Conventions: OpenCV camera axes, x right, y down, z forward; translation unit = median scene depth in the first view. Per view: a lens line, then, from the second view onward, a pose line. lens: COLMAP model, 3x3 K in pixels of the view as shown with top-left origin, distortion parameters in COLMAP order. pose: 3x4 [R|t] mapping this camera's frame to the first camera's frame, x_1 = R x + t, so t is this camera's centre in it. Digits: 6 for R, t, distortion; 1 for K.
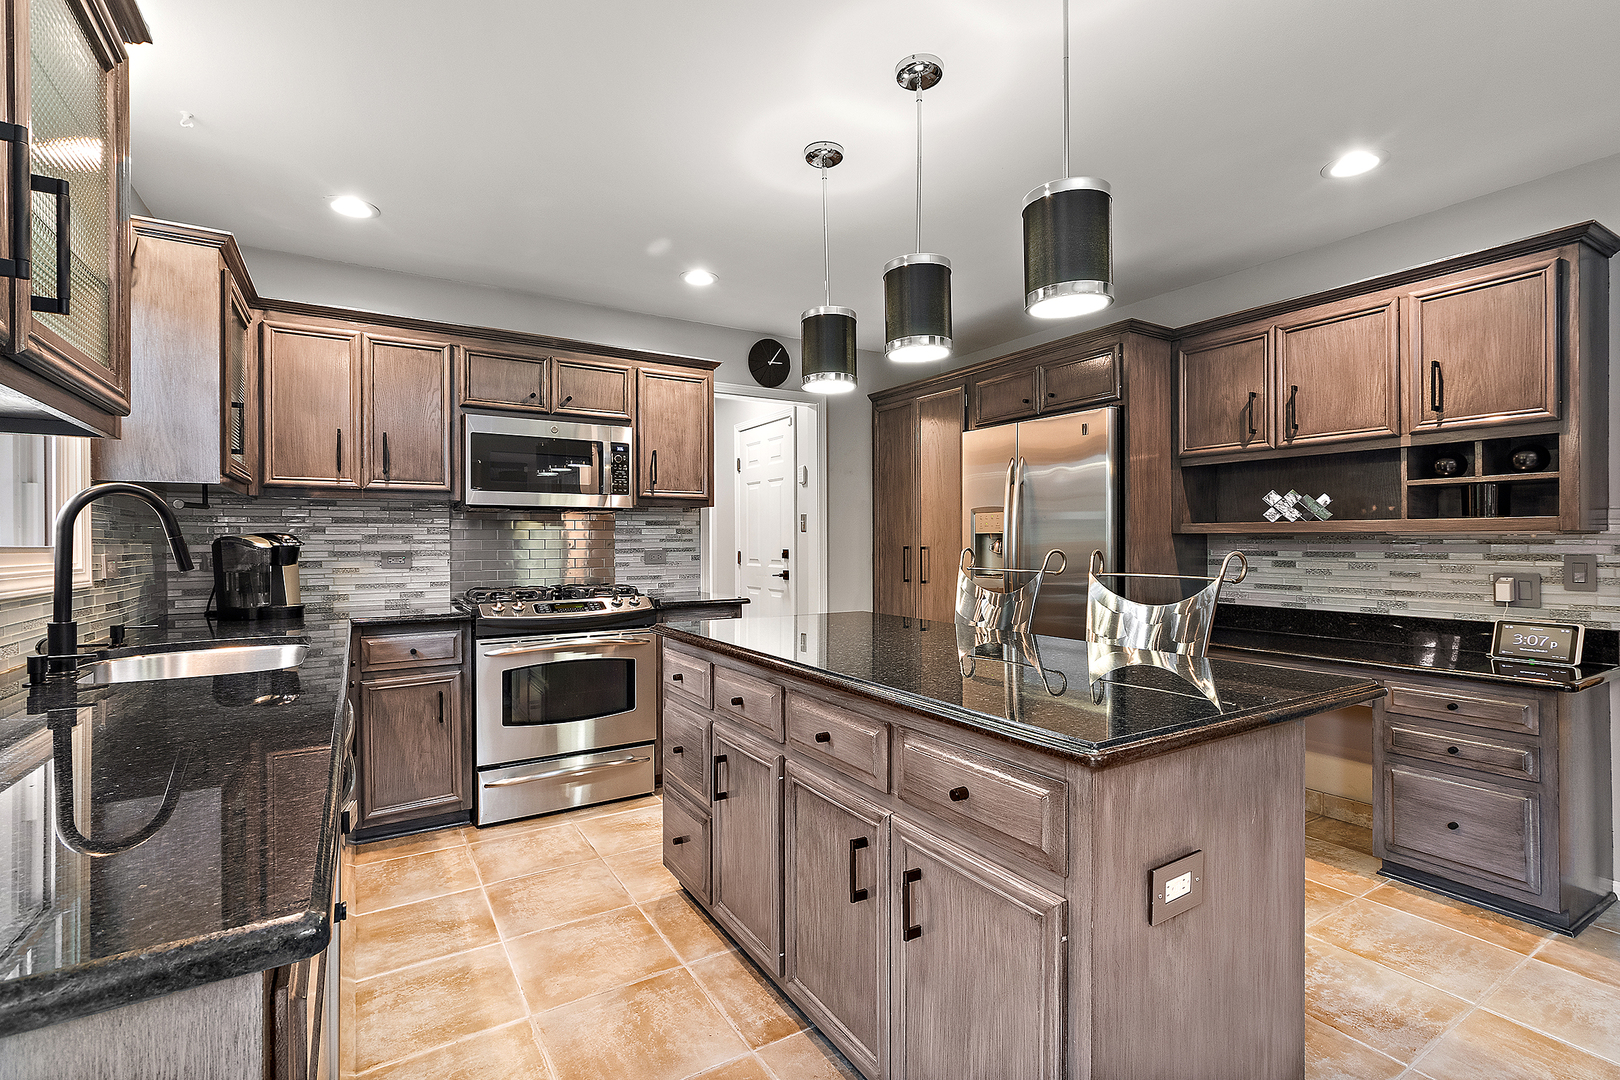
lens RADIAL K [[737.2, 0, 812.6], [0, 737.2, 536.9], [0, 0, 1]] dist [-0.006316, -0.000610]
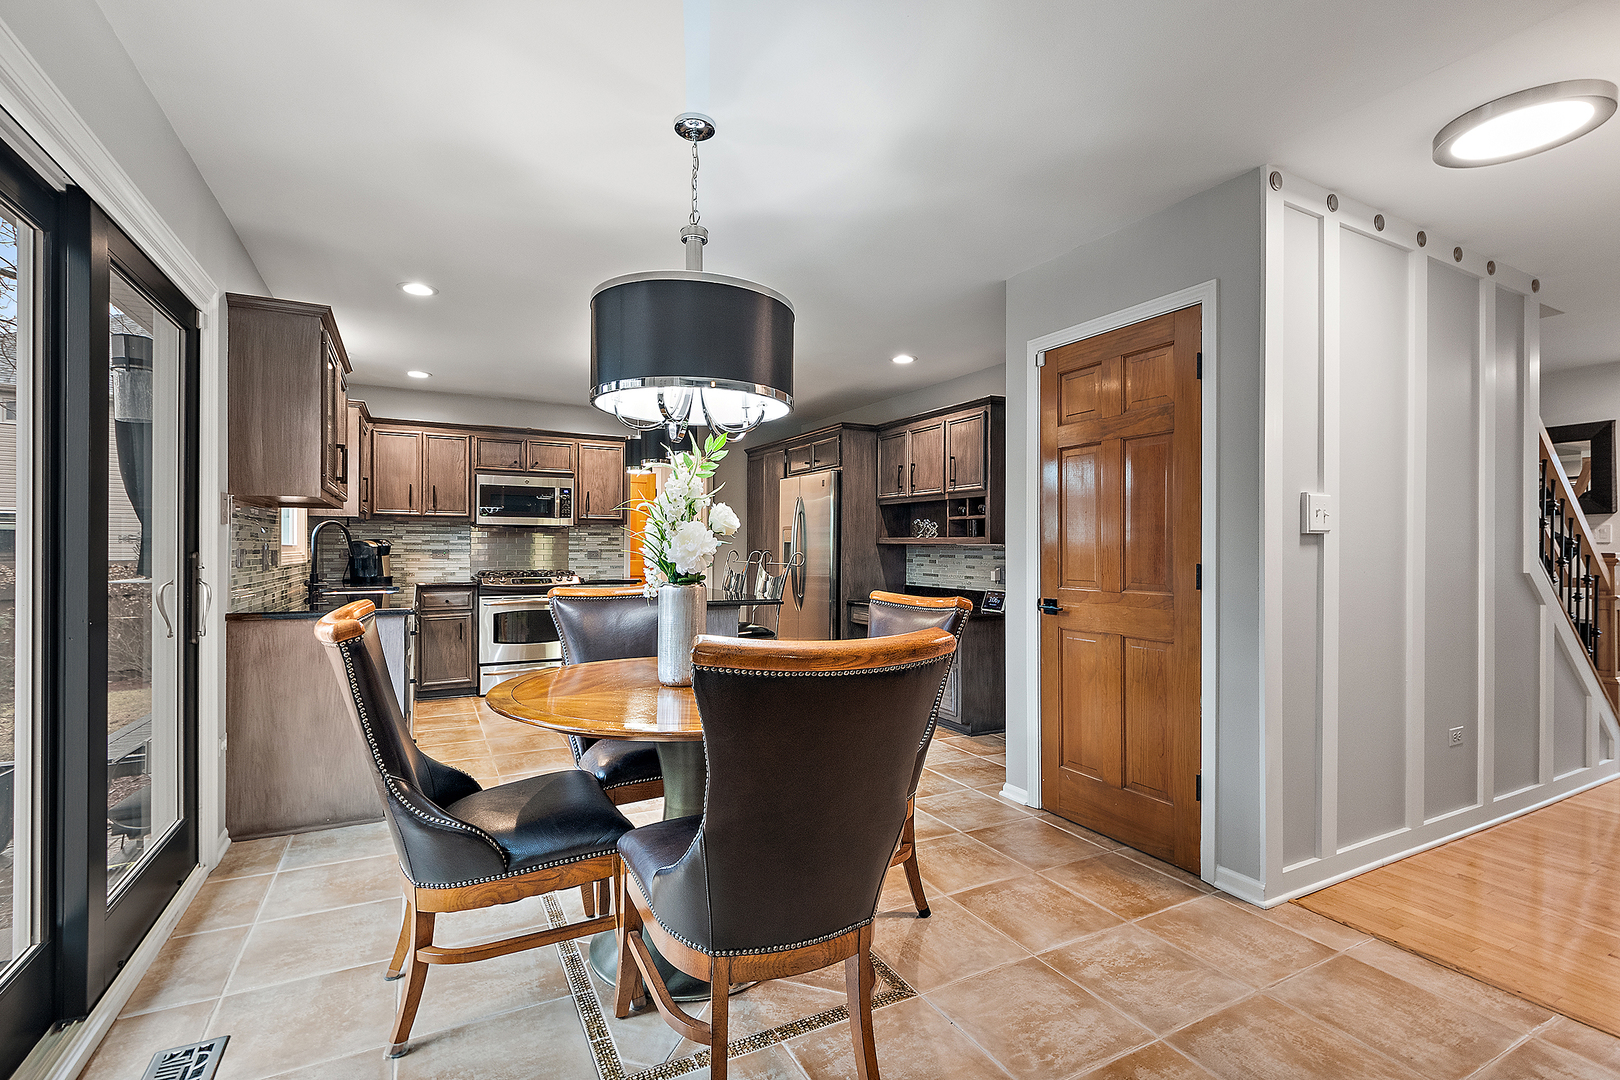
lens RADIAL K [[737.2, 0, 808.2], [0, 737.2, 545.8], [0, 0, 1]] dist [-0.006316, -0.000610]
pose [[0.997589, 0.010155, -0.068654, 0.489743], [-0.009807, 0.999937, 0.005405, -0.008098], [0.068705, -0.004718, 0.997626, -0.789089]]
